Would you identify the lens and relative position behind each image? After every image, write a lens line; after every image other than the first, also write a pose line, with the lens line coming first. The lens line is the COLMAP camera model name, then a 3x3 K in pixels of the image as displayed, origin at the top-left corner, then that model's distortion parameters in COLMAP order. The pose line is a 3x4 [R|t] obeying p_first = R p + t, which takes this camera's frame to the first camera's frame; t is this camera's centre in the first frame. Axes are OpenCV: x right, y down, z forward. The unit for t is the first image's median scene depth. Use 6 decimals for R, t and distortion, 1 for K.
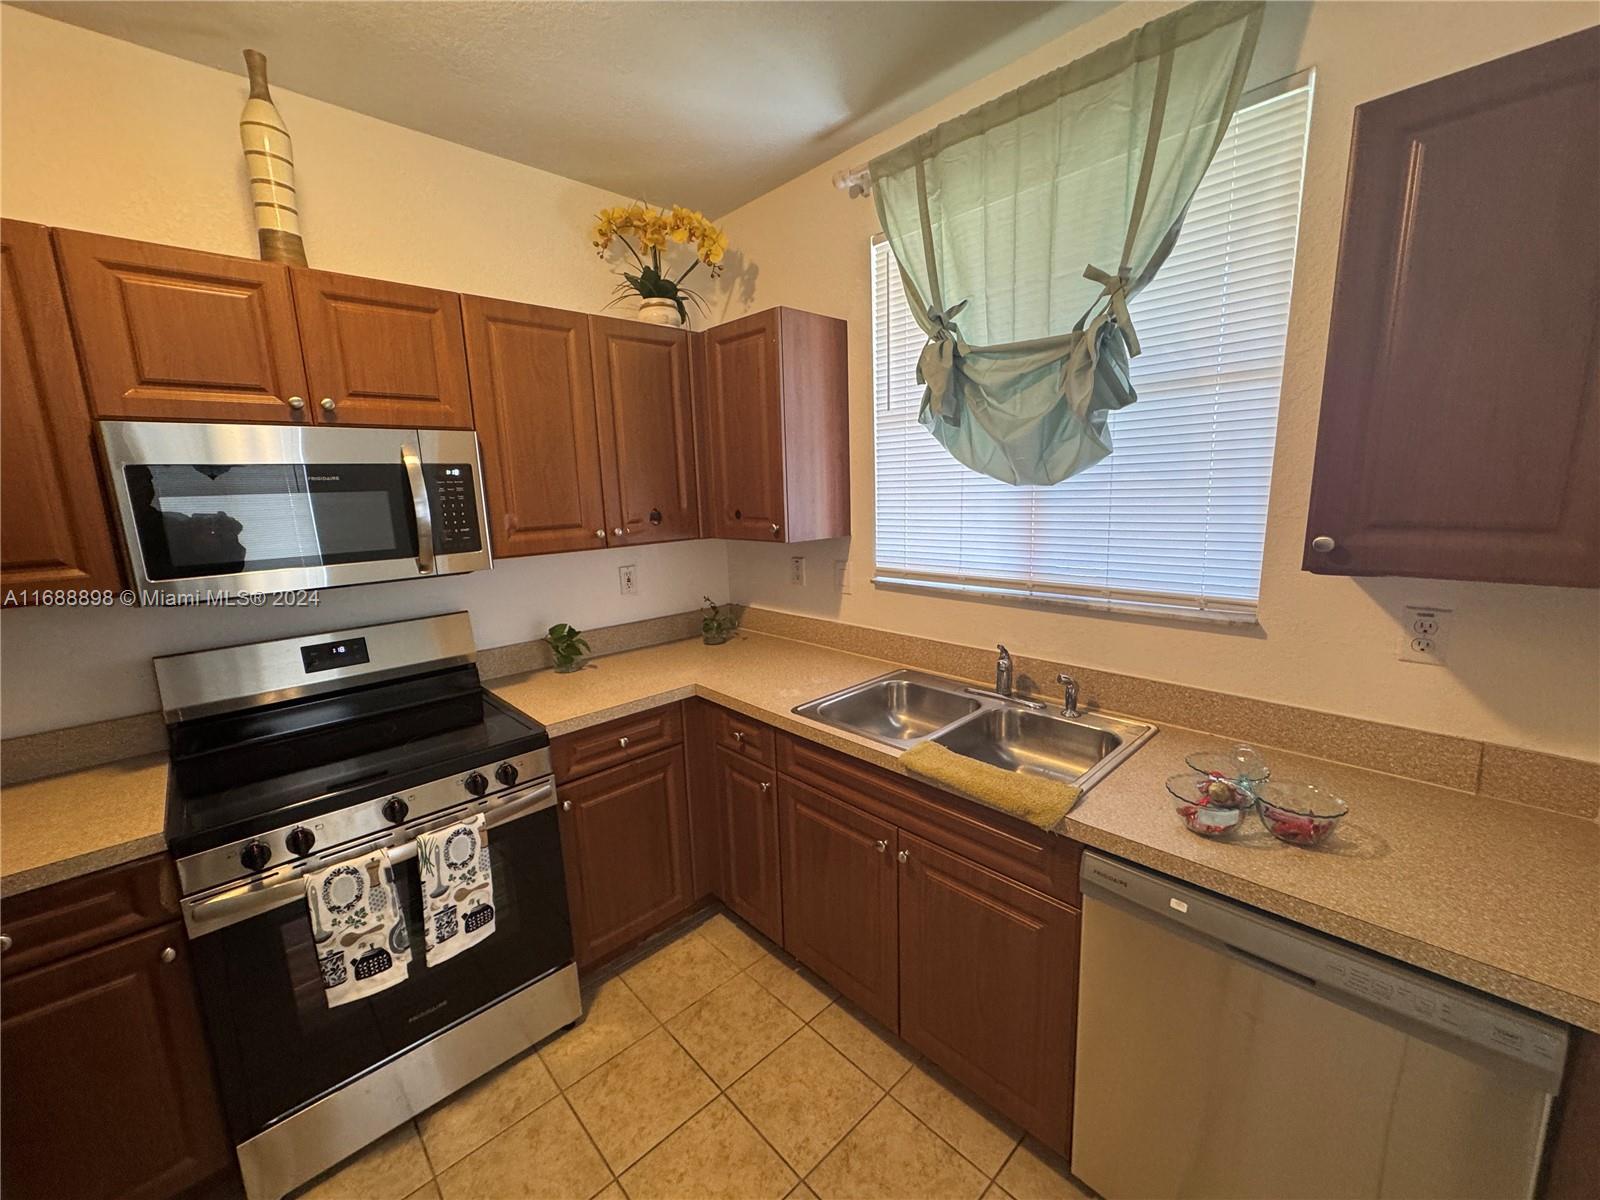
lens RADIAL K [[636.7, 0, 801.2], [0, 636.7, 597.7], [0, 0, 1]] dist [0.001024, -0.000059]
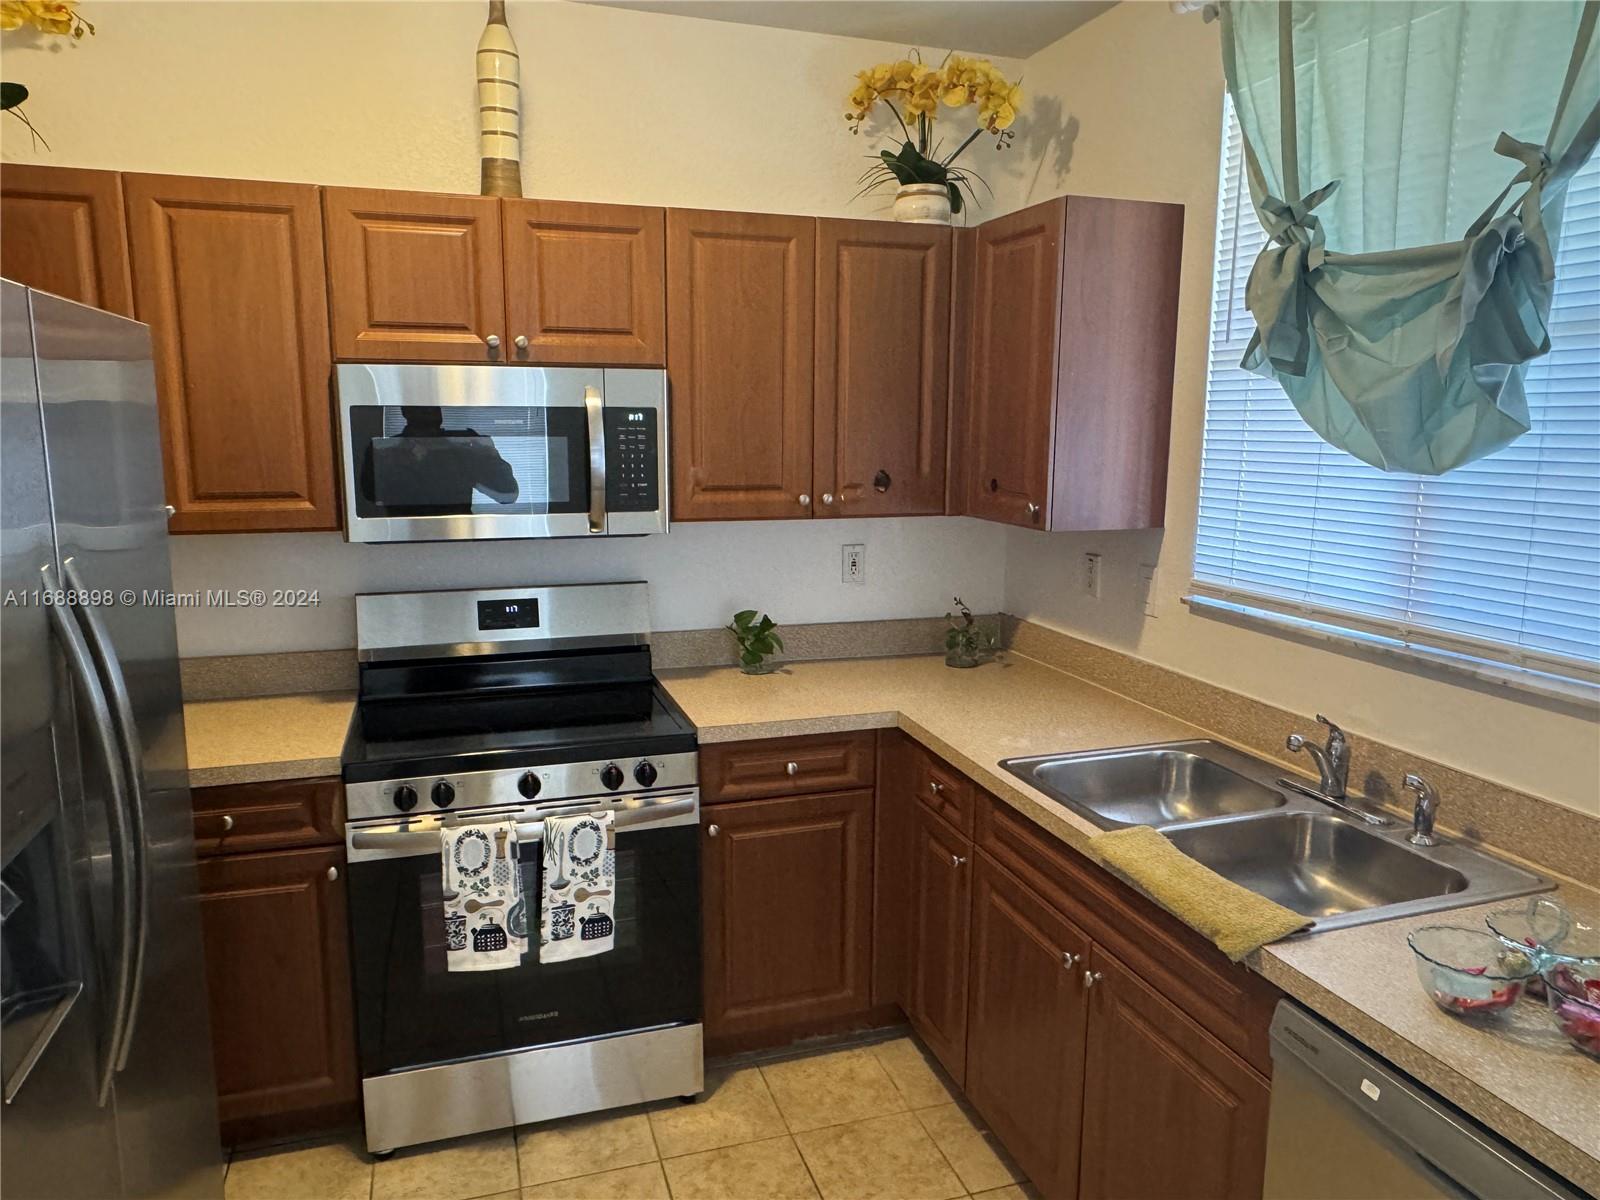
lens RADIAL K [[1077.0, 0, 800.0], [0, 1077.0, 600.0], [0, 0, 1]] dist [-0.000726, 0.003234]
pose [[0.903559, 0.108529, -0.414490, 0.273931], [-0.110102, 0.993716, 0.020177, -0.006078], [0.414075, 0.027405, 0.909830, -0.216056]]
